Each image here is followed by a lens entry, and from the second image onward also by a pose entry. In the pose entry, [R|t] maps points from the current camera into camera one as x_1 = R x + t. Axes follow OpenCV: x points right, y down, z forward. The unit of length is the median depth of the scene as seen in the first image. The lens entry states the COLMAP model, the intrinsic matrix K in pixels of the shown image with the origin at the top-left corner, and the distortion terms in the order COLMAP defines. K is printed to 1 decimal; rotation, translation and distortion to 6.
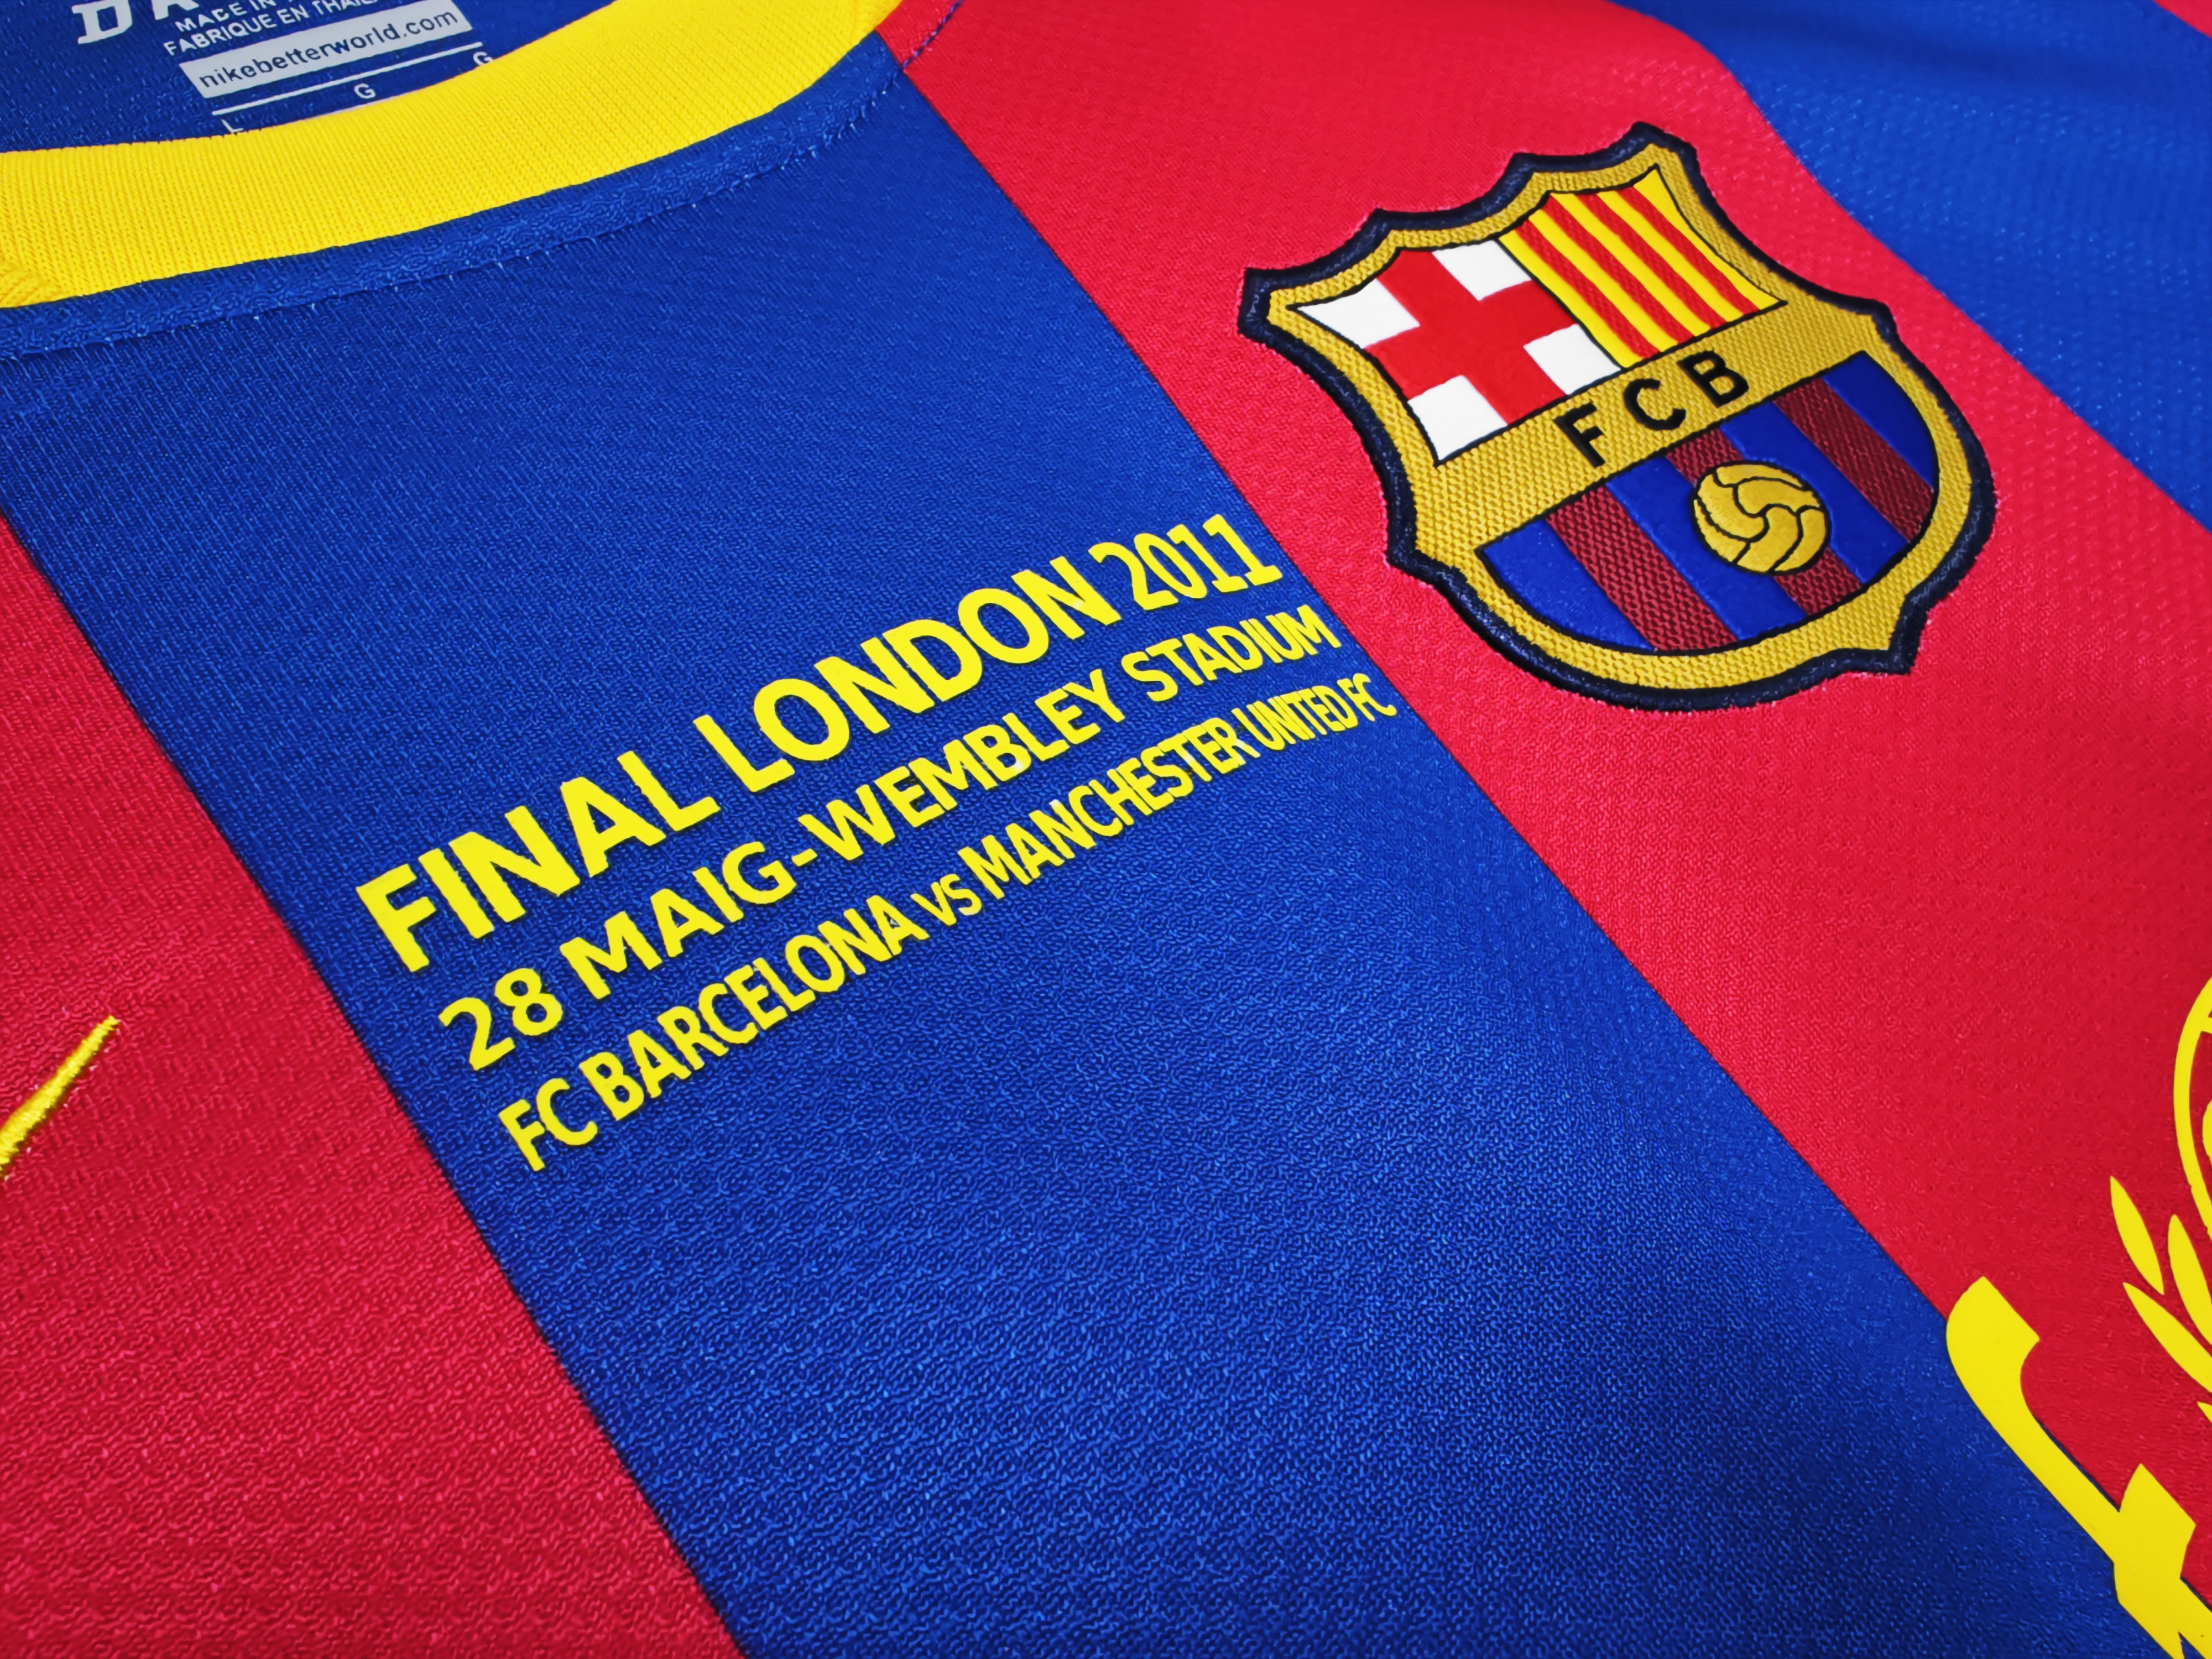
lens RADIAL K [[1447.6, 0, 1122.5], [0, 1447.6, 935.8], [0, 0, 1]] dist [-0.044438, 0.034852]
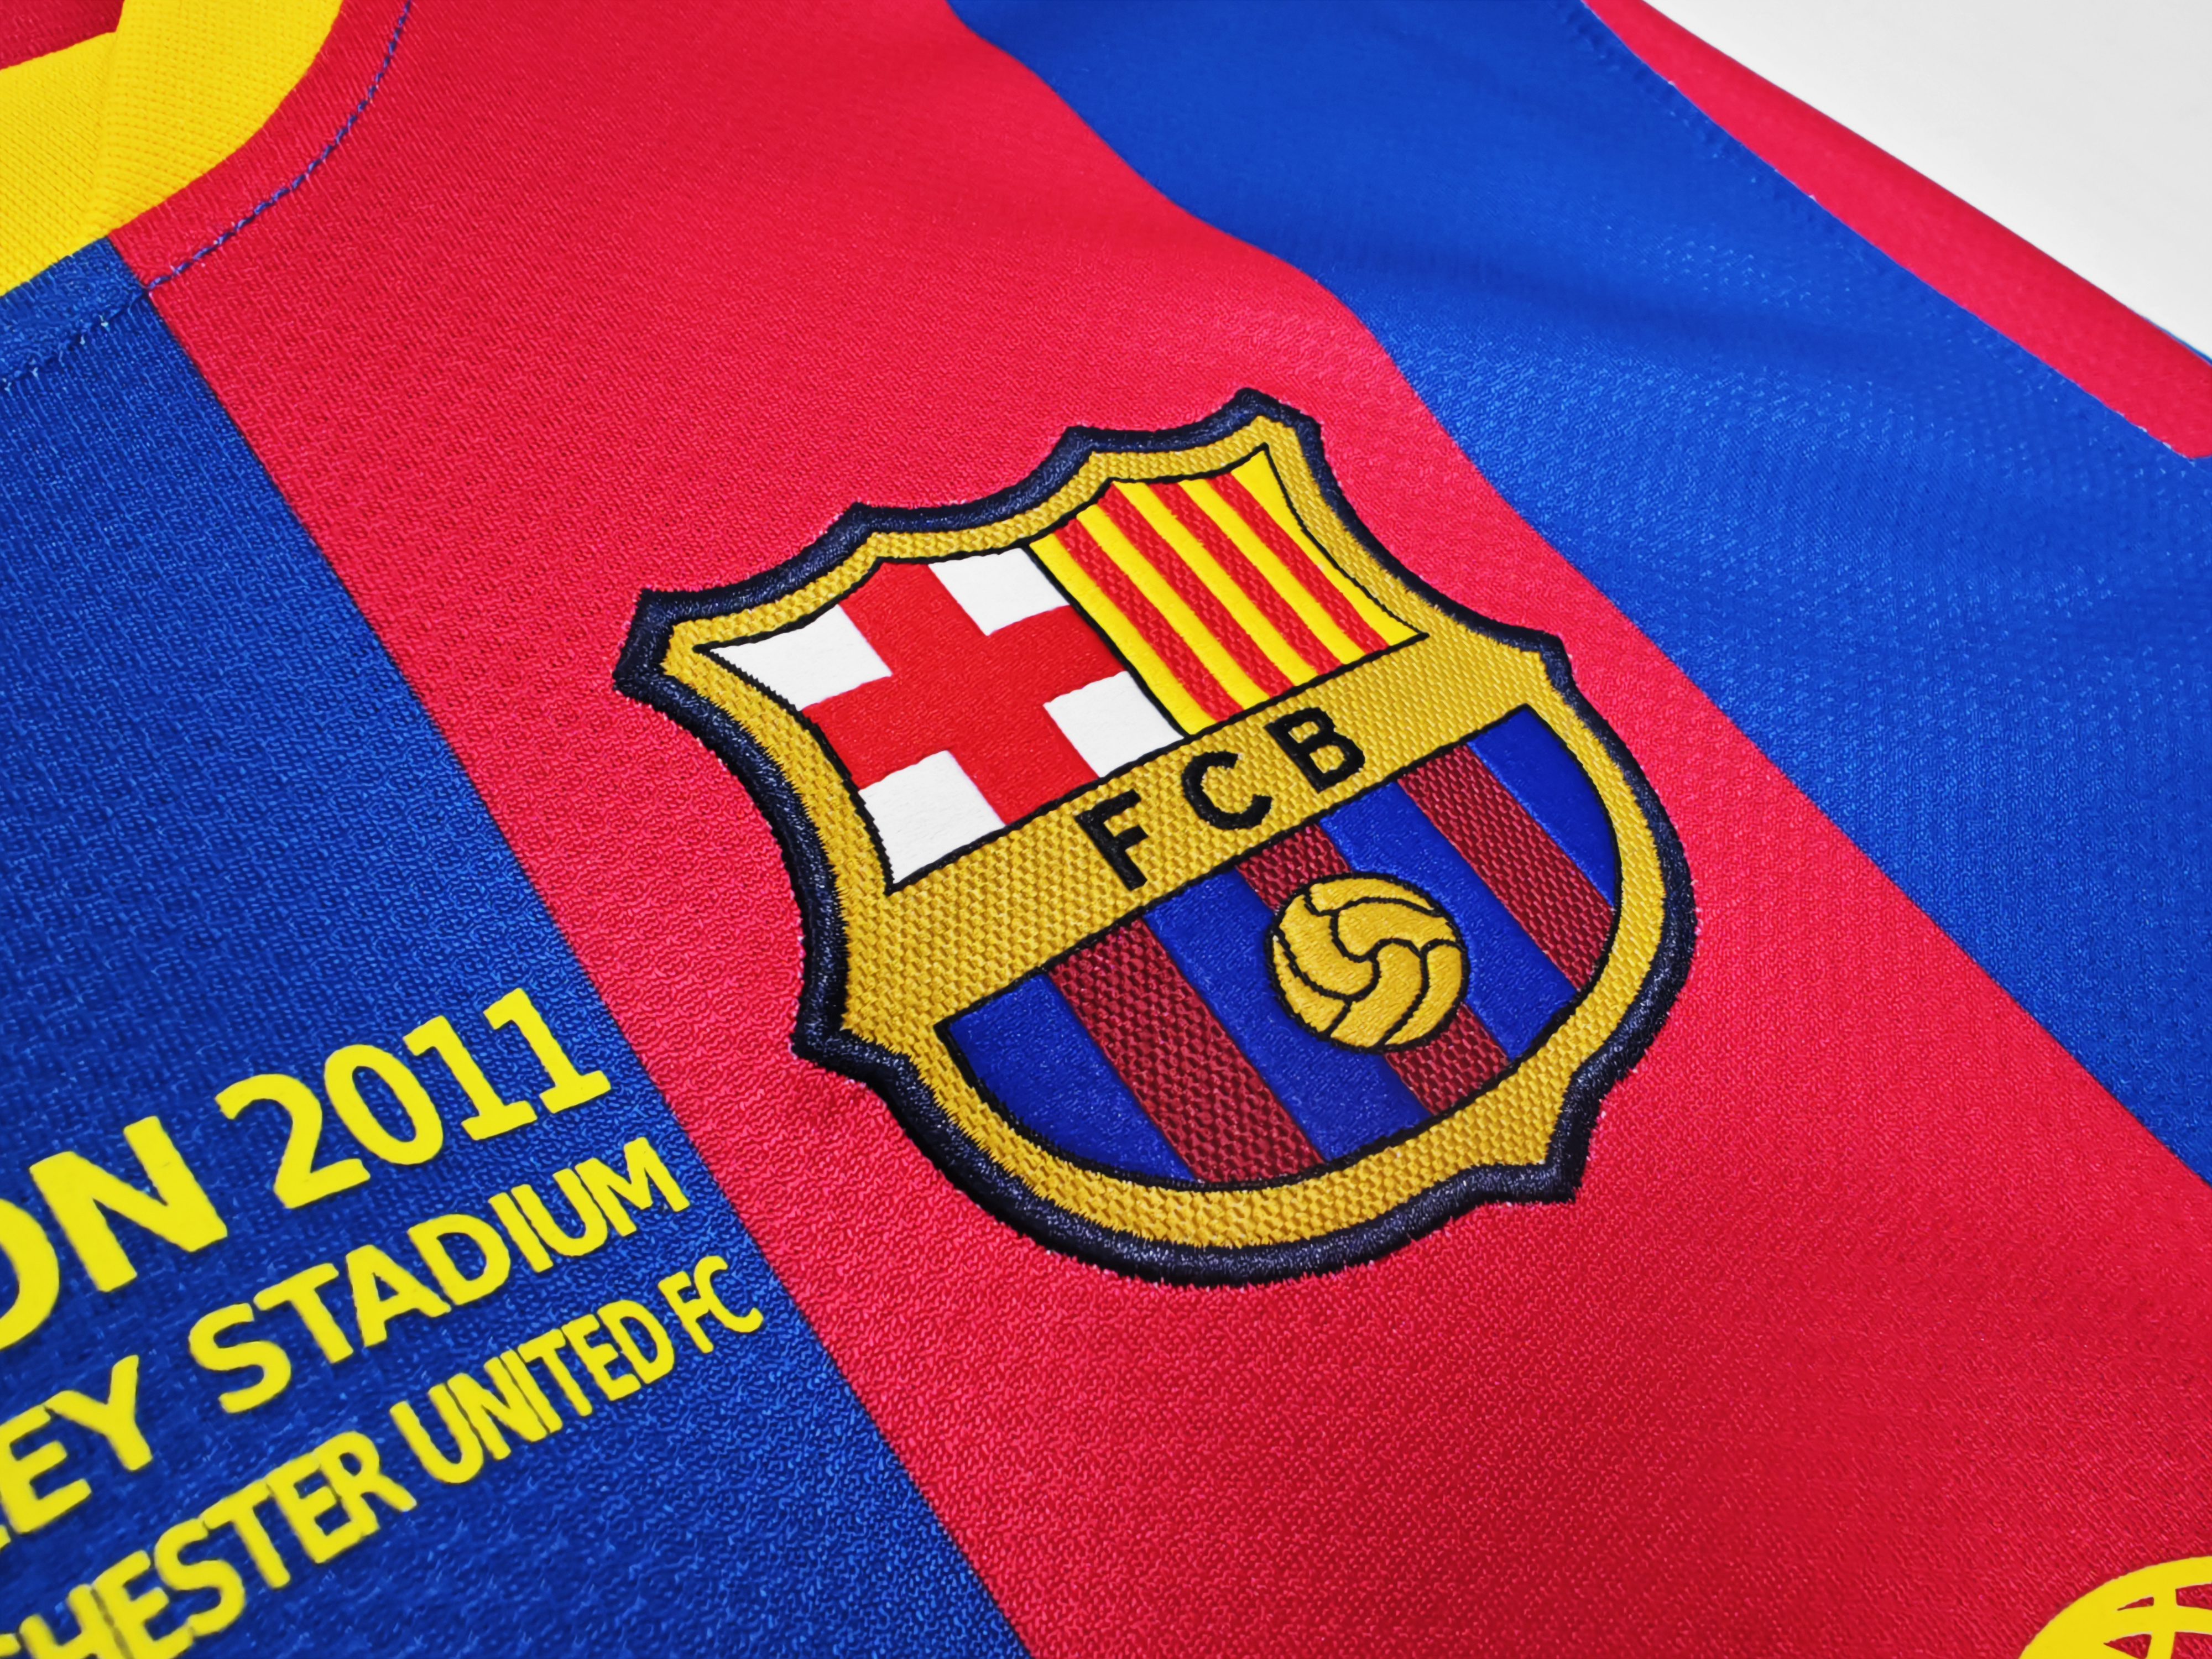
lens RADIAL K [[1447.6, 0, 1128.5], [0, 1447.6, 921.1], [0, 0, 1]] dist [-0.044438, 0.034852]
pose [[0.995427, 0.006282, 0.095320, 0.283653], [0.002800, 0.995488, -0.094851, -0.265582], [-0.095486, 0.094684, 0.990917, 0.337959]]
